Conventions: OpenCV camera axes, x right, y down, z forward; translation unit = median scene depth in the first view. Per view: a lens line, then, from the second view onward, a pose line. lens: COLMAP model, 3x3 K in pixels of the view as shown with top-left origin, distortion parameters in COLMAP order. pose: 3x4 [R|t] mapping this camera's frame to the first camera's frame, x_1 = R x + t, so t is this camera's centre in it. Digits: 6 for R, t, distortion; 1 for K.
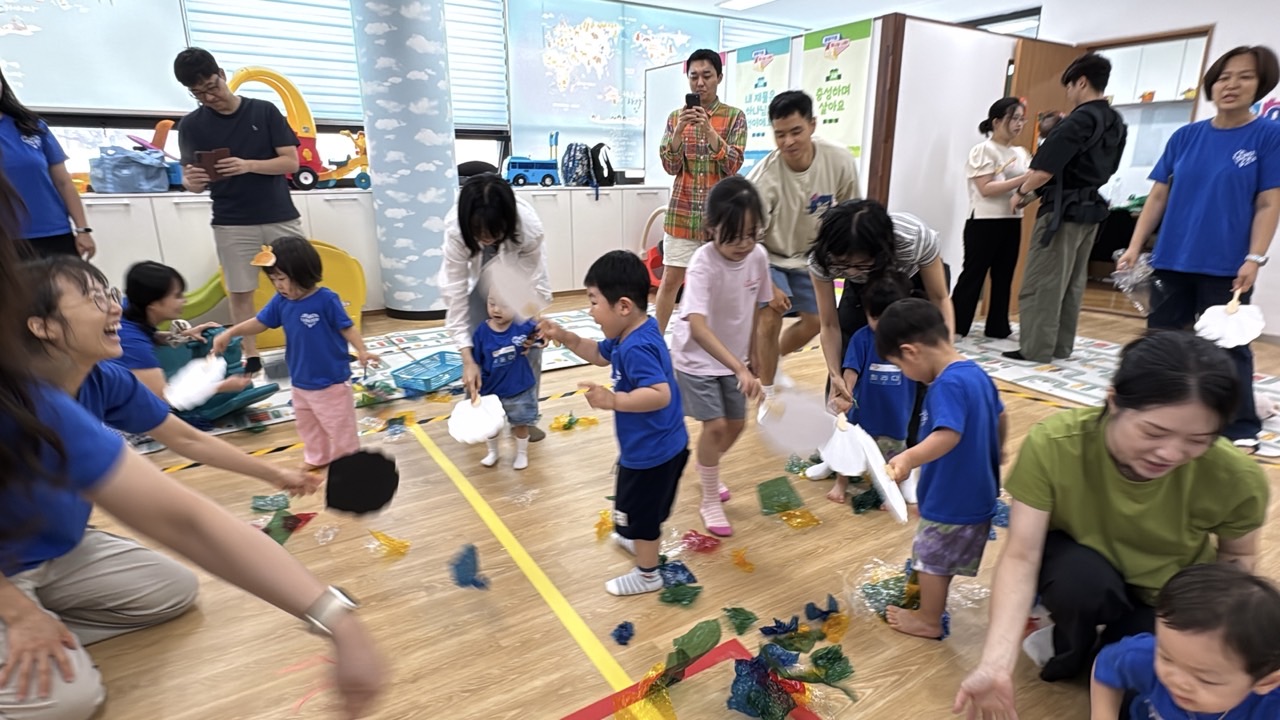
lens RADIAL K [[669.6, 0, 639.1], [0, 669.6, 356.4], [0, 0, 1]] dist [0.005814, 0.000269]
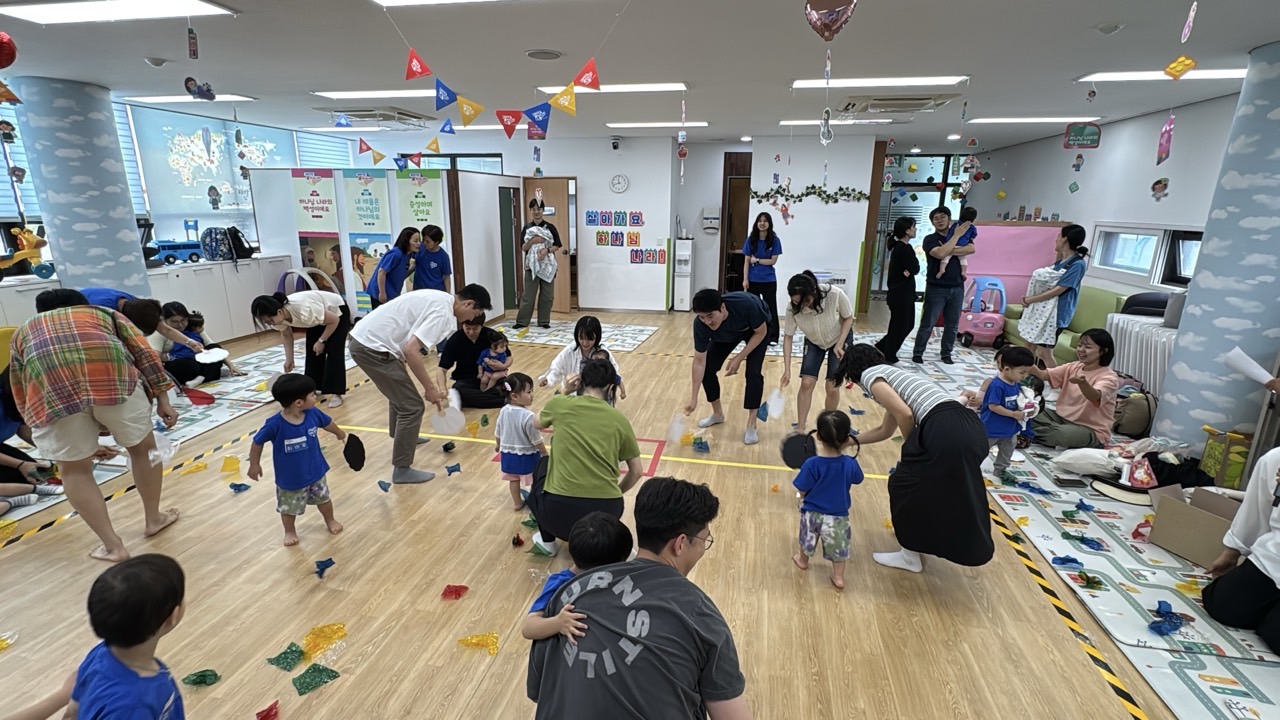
lens RADIAL K [[603.1, 0, 638.6], [0, 603.1, 362.4], [0, 0, 1]] dist [-0.005369, -0.000835]
pose [[0.688723, -0.178441, 0.702723, -0.449130], [0.181829, 0.980775, 0.070839, 0.007441], [-0.701854, 0.078987, 0.707928, -0.441474]]
